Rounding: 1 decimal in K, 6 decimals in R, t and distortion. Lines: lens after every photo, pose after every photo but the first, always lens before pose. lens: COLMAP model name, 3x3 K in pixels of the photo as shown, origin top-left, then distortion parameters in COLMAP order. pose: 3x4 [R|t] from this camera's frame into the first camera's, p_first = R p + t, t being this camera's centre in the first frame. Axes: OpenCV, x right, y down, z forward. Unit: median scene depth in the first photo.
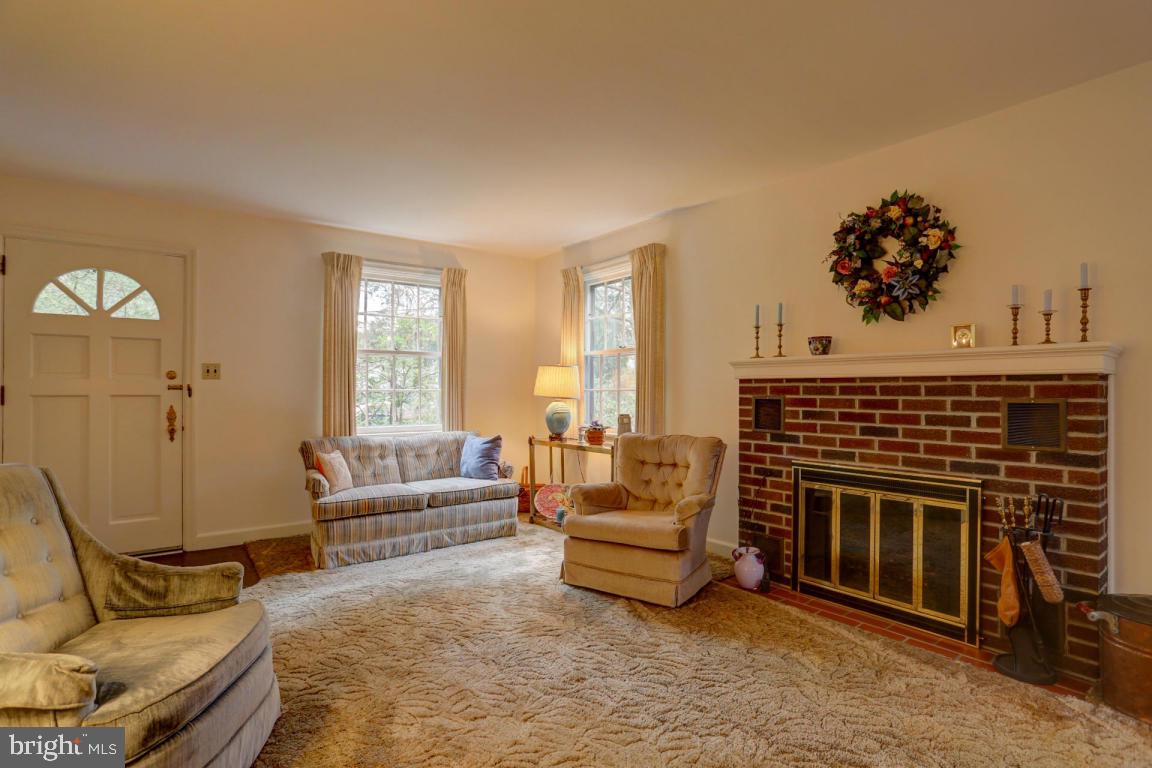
lens RADIAL K [[577.0, 0, 567.3], [0, 577.0, 381.1], [0, 0, 1]] dist [-0.054470, 0.015169]
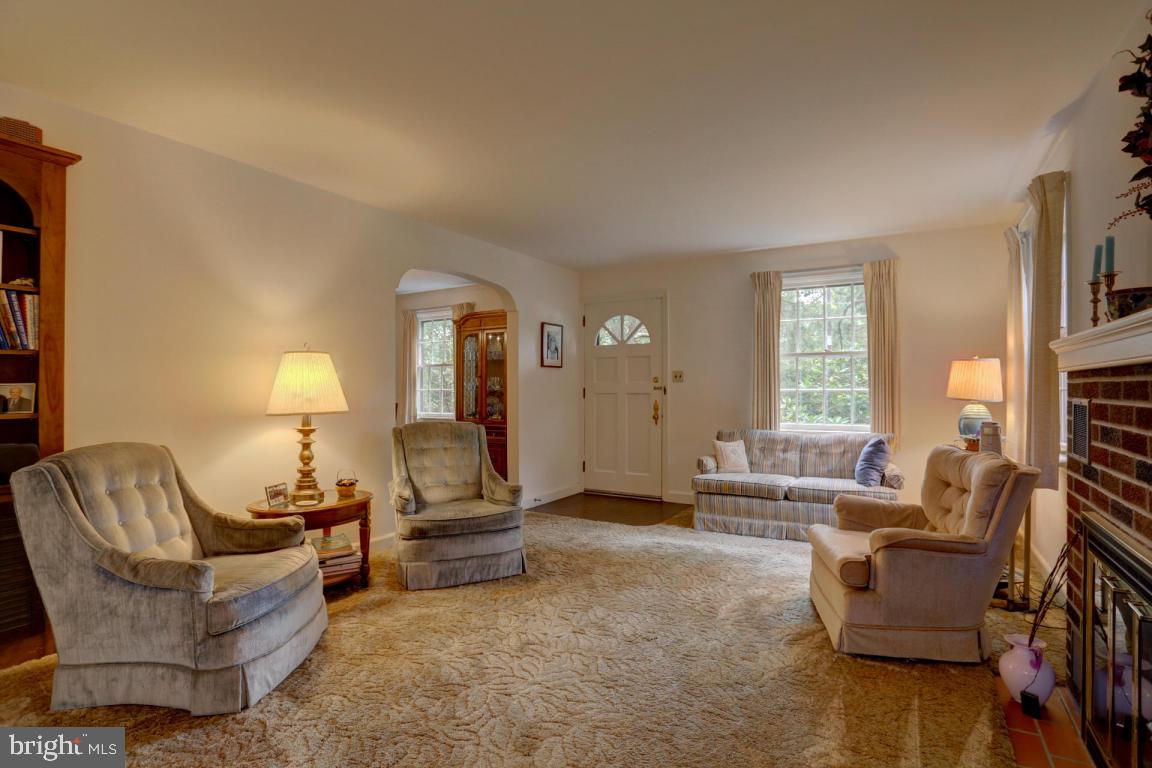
lens RADIAL K [[577.0, 0, 587.6], [0, 577.0, 385.2], [0, 0, 1]] dist [-0.054470, 0.015169]
pose [[0.369502, -0.007802, -0.929197, 0.736002], [0.015700, 0.999874, -0.002153, 0.004540], [0.929097, -0.013793, 0.369578, 0.319071]]
